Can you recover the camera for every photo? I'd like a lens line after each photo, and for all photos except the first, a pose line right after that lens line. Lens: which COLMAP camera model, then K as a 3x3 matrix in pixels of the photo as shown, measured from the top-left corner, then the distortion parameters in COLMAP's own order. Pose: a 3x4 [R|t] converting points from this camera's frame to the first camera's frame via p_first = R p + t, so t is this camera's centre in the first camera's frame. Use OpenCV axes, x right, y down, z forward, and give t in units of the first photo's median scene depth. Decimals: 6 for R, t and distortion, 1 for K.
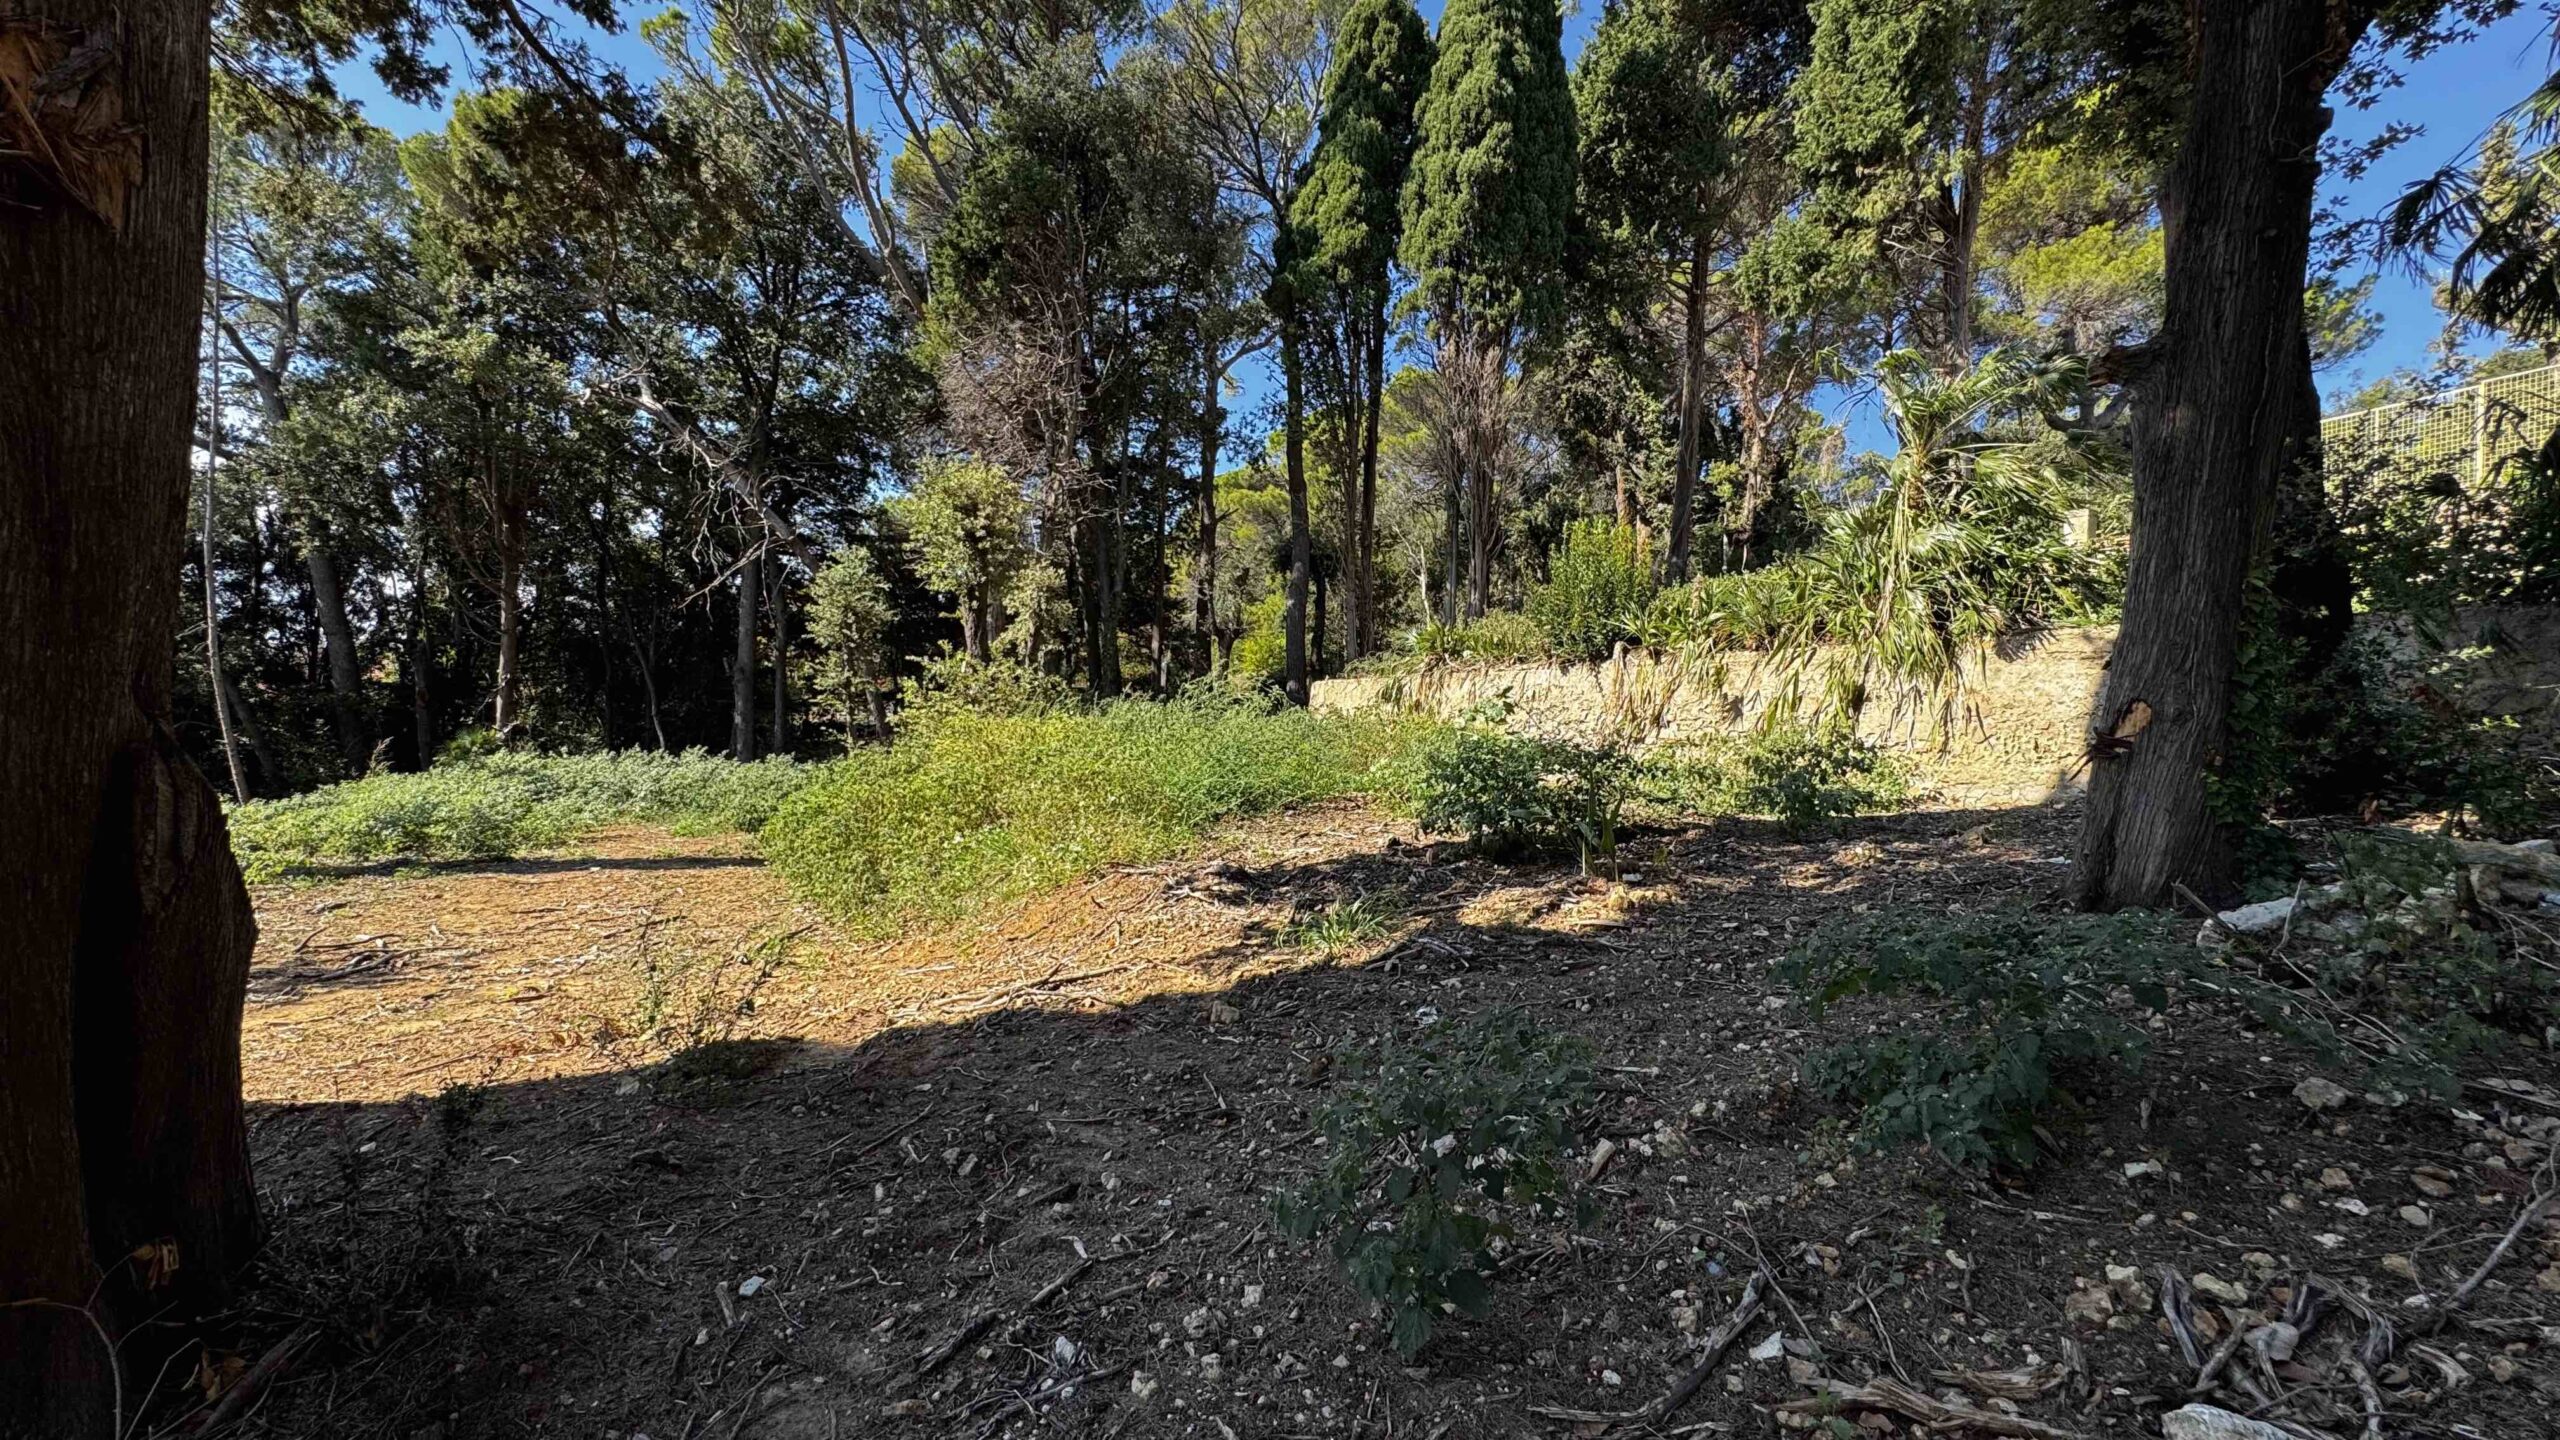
lens RADIAL K [[1018.5, 0, 1281.8], [0, 1018.5, 727.0], [0, 0, 1]] dist [-0.000311, 0.000211]
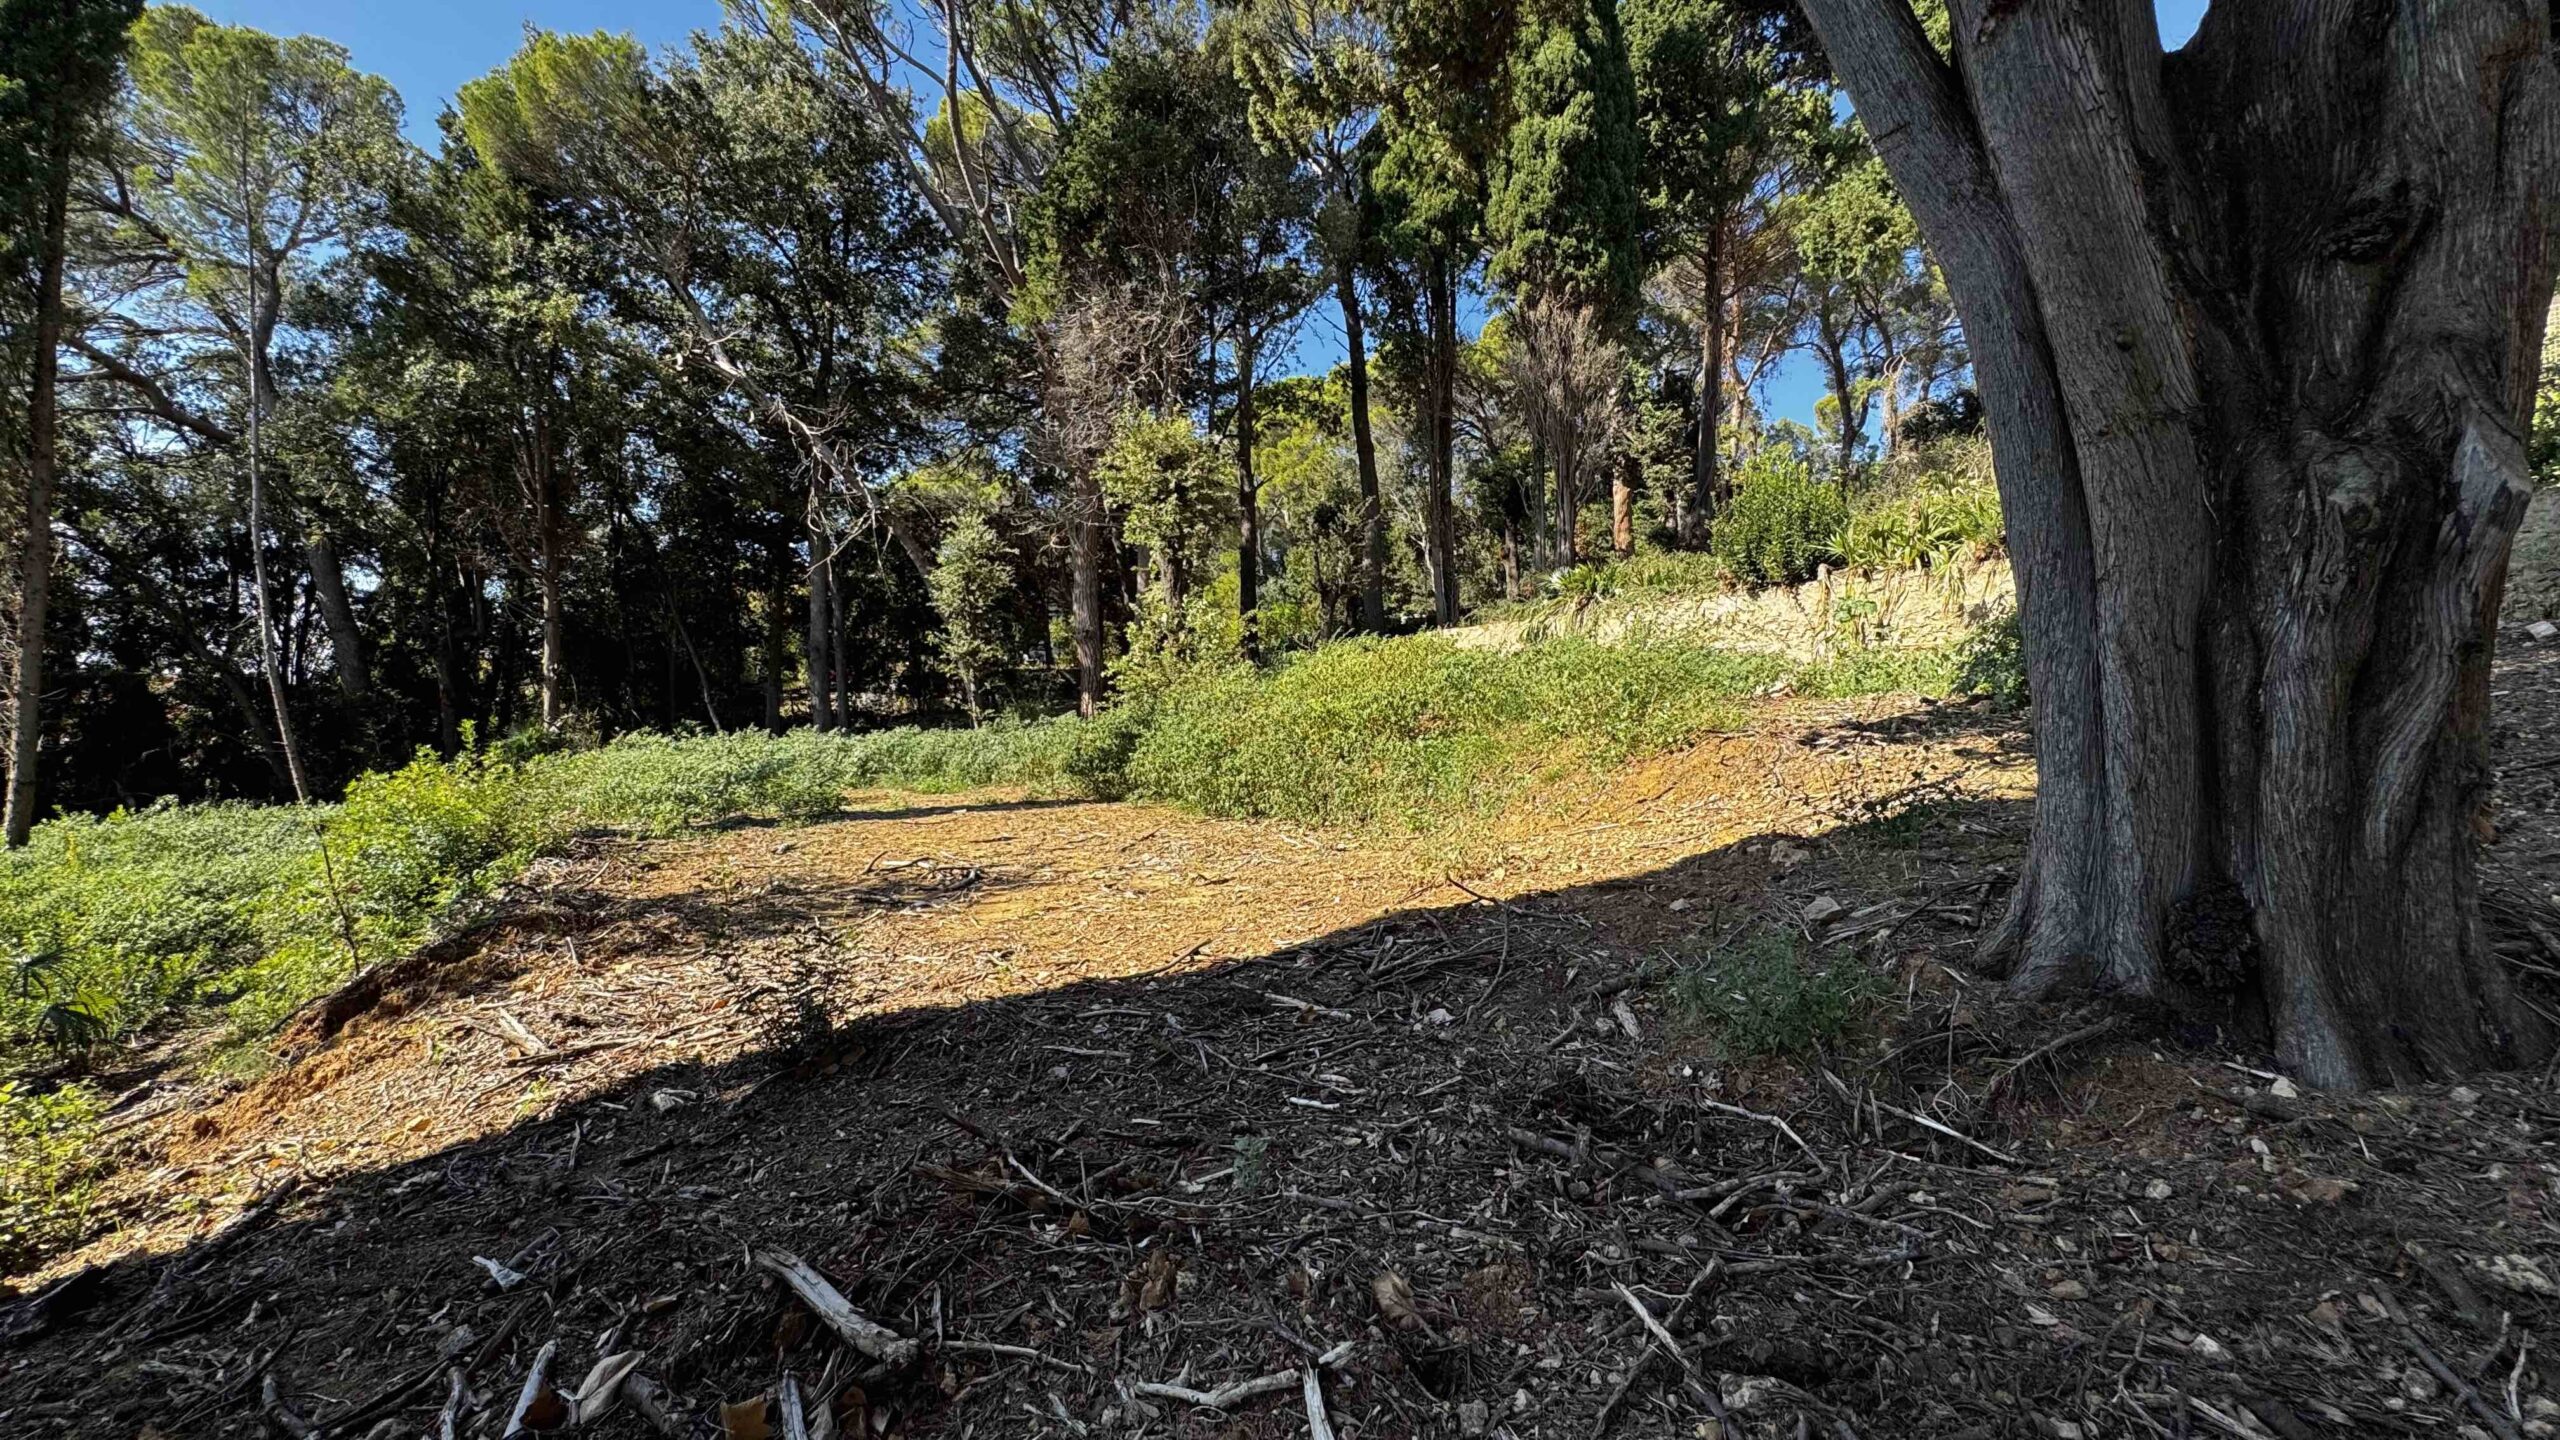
lens RADIAL K [[1018.5, 0, 1281.8], [0, 1018.5, 727.0], [0, 0, 1]] dist [-0.000311, 0.000211]
pose [[0.992226, -0.050645, 0.113674, -0.245468], [0.049210, 0.998670, 0.015399, 0.029724], [-0.114303, -0.009685, 0.993399, -0.014903]]
